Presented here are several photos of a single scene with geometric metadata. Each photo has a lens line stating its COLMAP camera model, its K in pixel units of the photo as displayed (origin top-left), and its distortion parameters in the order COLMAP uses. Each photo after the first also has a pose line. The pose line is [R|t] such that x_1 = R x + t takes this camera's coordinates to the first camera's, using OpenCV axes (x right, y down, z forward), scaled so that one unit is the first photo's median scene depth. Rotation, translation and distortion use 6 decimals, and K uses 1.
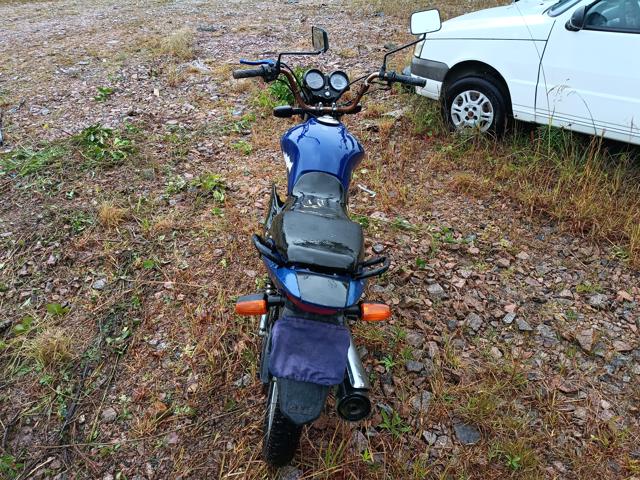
lens RADIAL K [[482.7, 0, 320.0], [0, 482.7, 240.0], [0, 0, 1]] dist [0.063674, -0.116044]
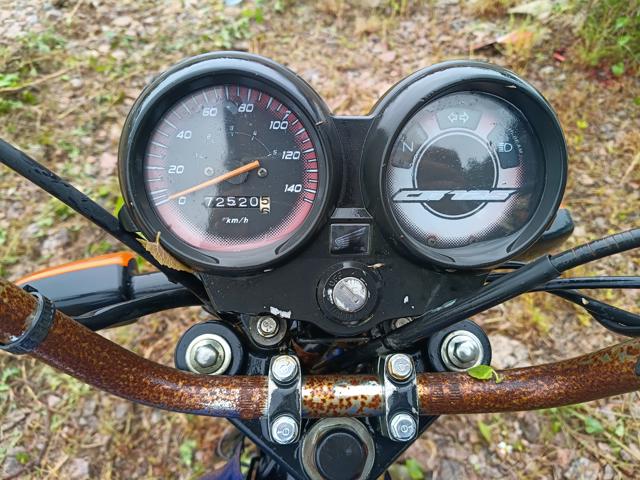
lens RADIAL K [[500.8, 0, 320.0], [0, 500.8, 240.0], [0, 0, 1]] dist [-0.031348, -0.003874]
pose [[0.990498, 0.064157, -0.121644, 0.014344], [-0.029155, 0.962370, 0.270175, -0.222177], [0.134400, -0.264062, 0.955096, 0.576731]]
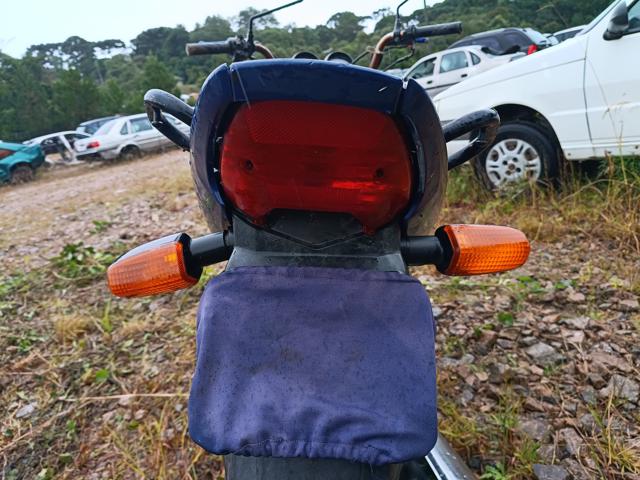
lens RADIAL K [[494.9, 0, 320.0], [0, 494.9, 240.0], [0, 0, 1]] dist [-0.026934, 0.004906]
pose [[0.990015, -0.135399, -0.039210, 0.002162], [0.116718, 0.943359, -0.310564, 0.095298], [0.079039, 0.302887, 0.949743, 0.247257]]
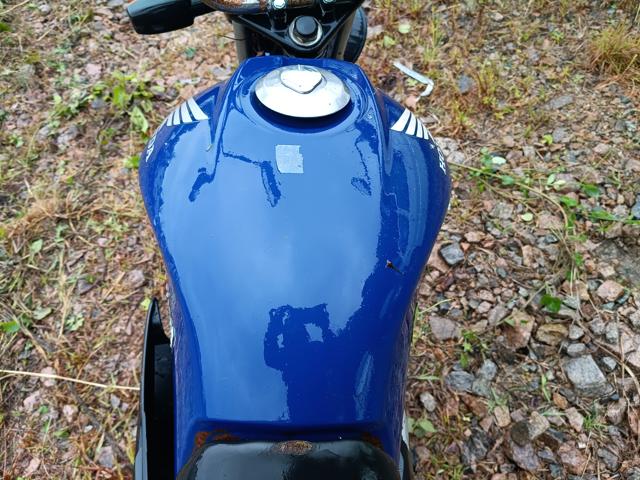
lens RADIAL K [[494.9, 0, 320.0], [0, 494.9, 240.0], [0, 0, 1]] dist [-0.026934, 0.004906]
pose [[0.993663, -0.082927, -0.075881, 0.022725], [0.106263, 0.913110, 0.393621, -0.165396], [0.036646, -0.399190, 0.916136, 0.447629]]
